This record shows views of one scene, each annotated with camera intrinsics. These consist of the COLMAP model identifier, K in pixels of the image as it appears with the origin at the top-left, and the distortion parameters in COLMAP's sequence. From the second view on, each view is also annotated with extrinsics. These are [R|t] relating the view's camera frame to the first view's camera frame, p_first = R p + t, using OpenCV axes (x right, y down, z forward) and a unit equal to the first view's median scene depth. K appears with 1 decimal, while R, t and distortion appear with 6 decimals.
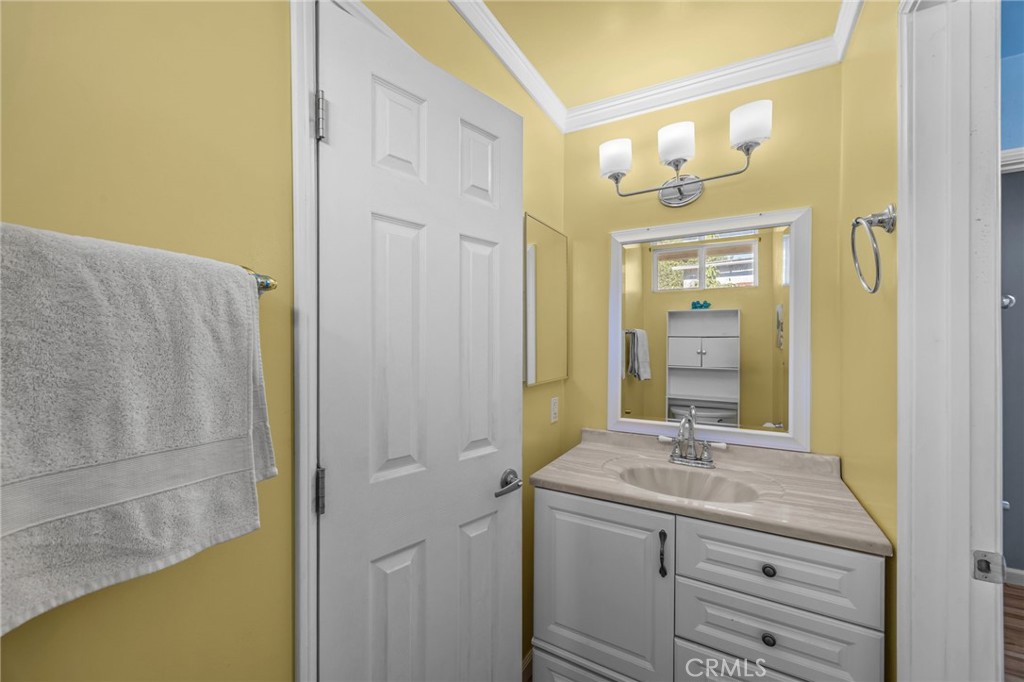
lens RADIAL K [[395.1, 0, 517.1], [0, 395.1, 344.3], [0, 0, 1]] dist [0.003014, 0.000856]
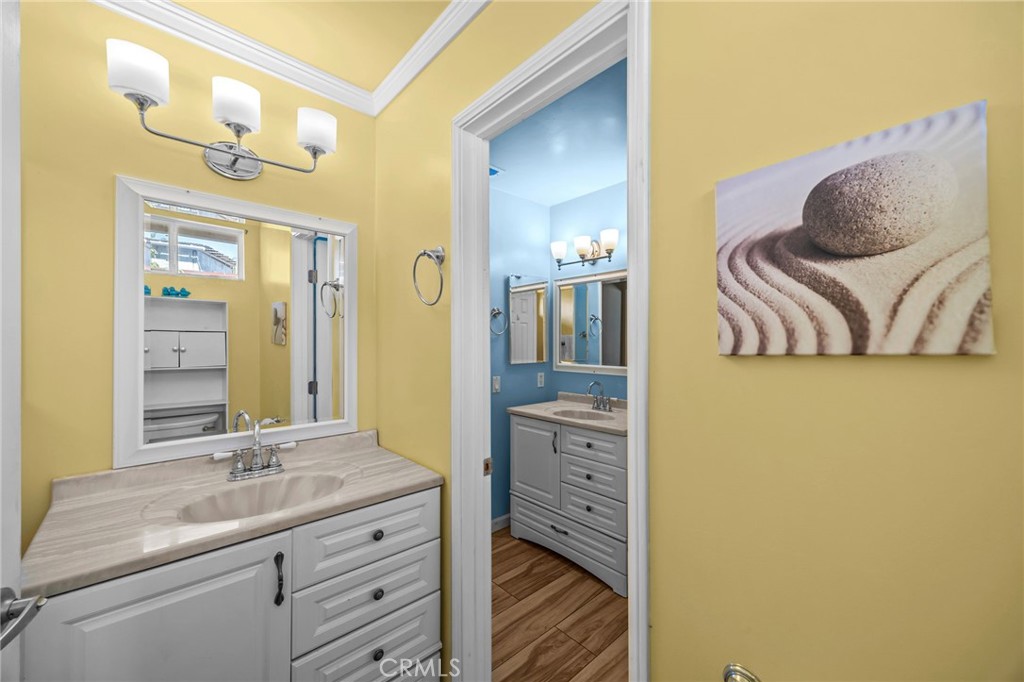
lens RADIAL K [[395.1, 0, 516.8], [0, 395.1, 340.8], [0, 0, 1]] dist [0.003014, 0.000856]
pose [[0.311011, -0.000384, 0.950406, -0.236406], [-0.001704, 0.999998, 0.000962, -0.001940], [-0.950405, -0.001919, 0.311010, 0.173305]]
